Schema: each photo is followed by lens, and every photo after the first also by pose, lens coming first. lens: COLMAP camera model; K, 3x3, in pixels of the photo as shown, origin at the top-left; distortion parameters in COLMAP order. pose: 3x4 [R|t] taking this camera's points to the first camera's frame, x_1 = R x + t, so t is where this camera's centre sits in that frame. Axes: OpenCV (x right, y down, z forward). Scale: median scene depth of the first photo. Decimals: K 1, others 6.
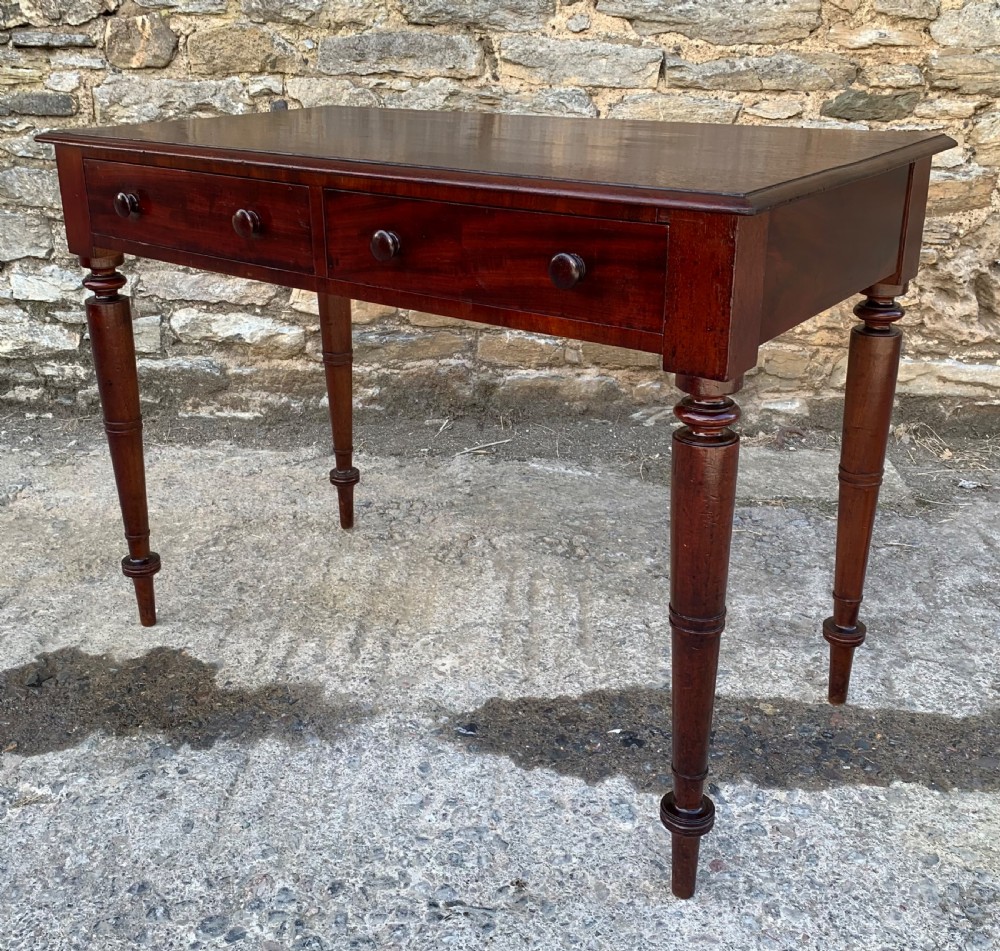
lens RADIAL K [[1102.4, 0, 462.7], [0, 1102.4, 433.8], [0, 0, 1]] dist [0.141120, -0.349213]
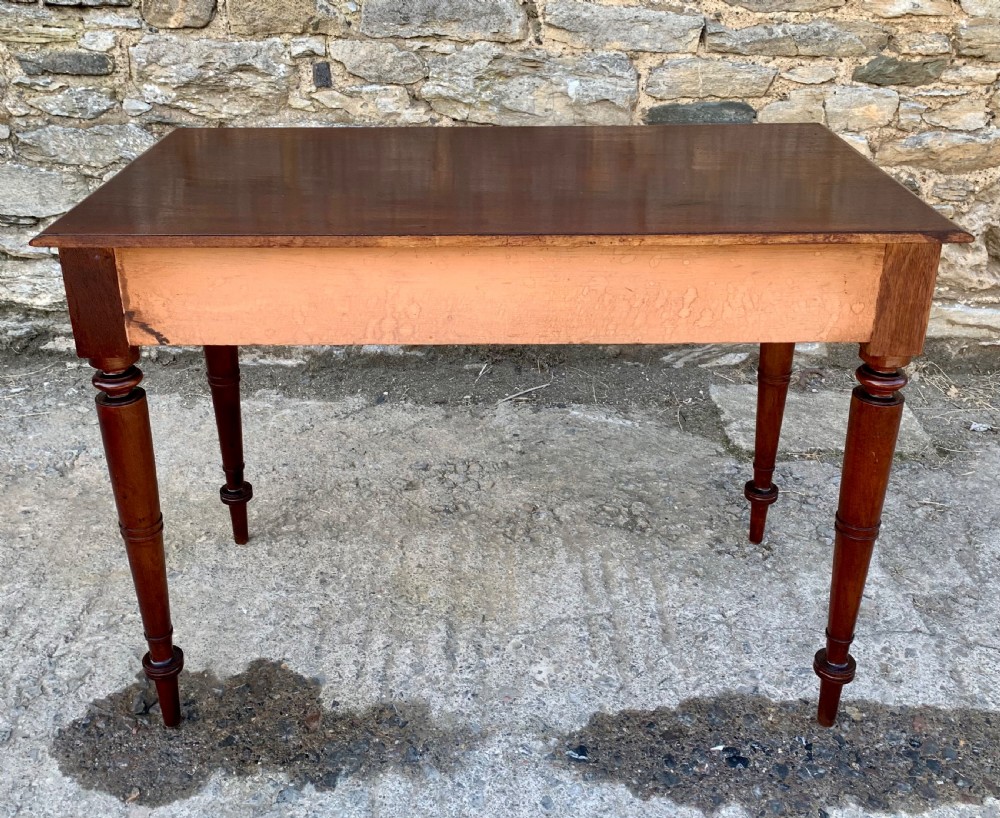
lens RADIAL K [[1016.5, 0, 485.9], [0, 1016.5, 340.9], [0, 0, 1]] dist [0.121897, -0.278796]
pose [[0.996994, -0.021917, 0.074320, -0.091780], [0.015280, 0.995939, 0.088727, -0.129277], [-0.075963, -0.087325, 0.993279, 0.053527]]
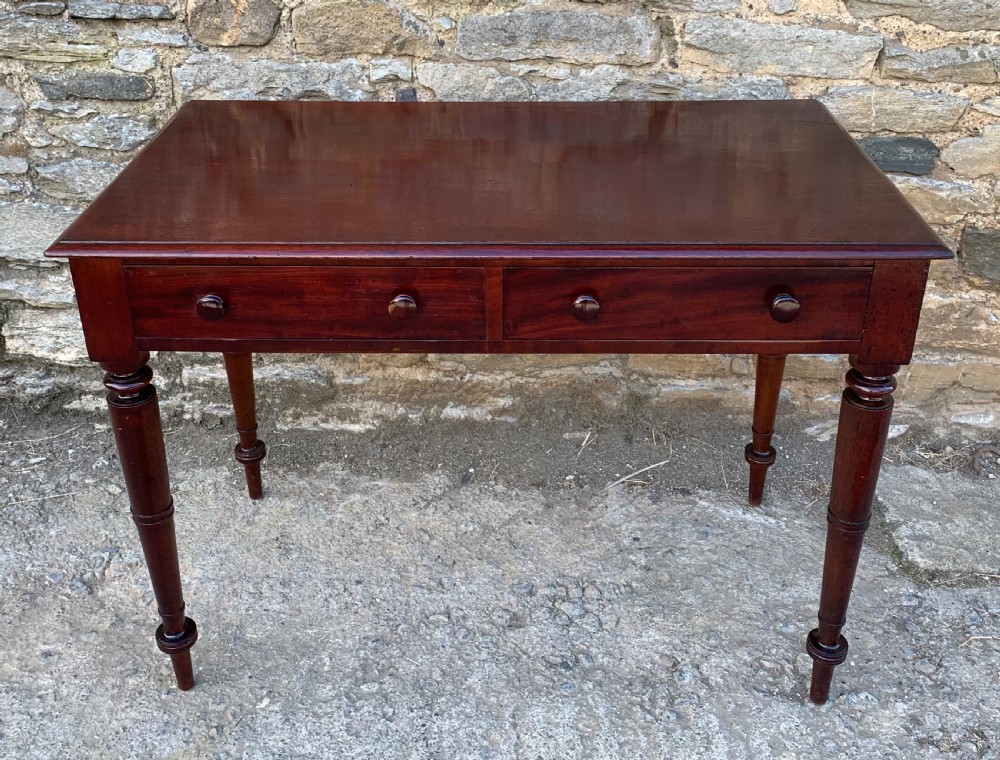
lens RADIAL K [[1023.2, 0, 488.9], [0, 1023.2, 272.4], [0, 0, 1]] dist [0.121279, -0.274655]
pose [[0.998311, -0.014098, 0.056361, -0.148700], [0.007849, 0.993945, 0.109600, -0.246162], [-0.057565, -0.108973, 0.992377, 0.231433]]
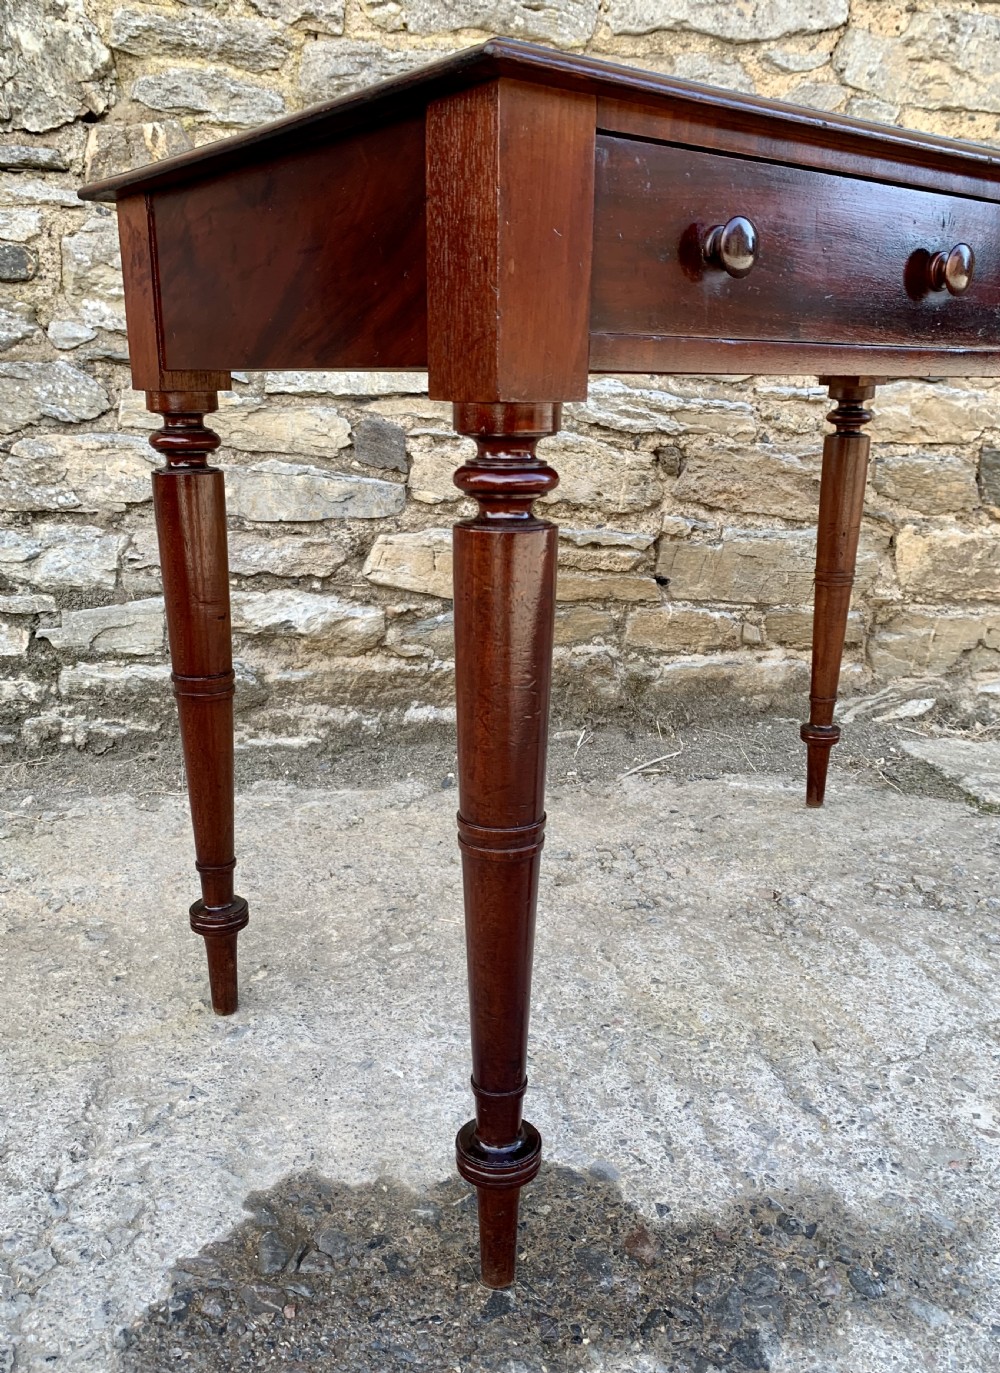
lens RADIAL K [[1128.8, 0, 488.3], [0, 1128.8, 727.0], [0, 0, 1]] dist [0.158077, -0.407637]
pose [[0.965660, -0.055079, 0.253905, -0.282278], [0.065518, 0.997311, -0.032835, 0.005354], [-0.251414, 0.048342, 0.966672, 0.328297]]
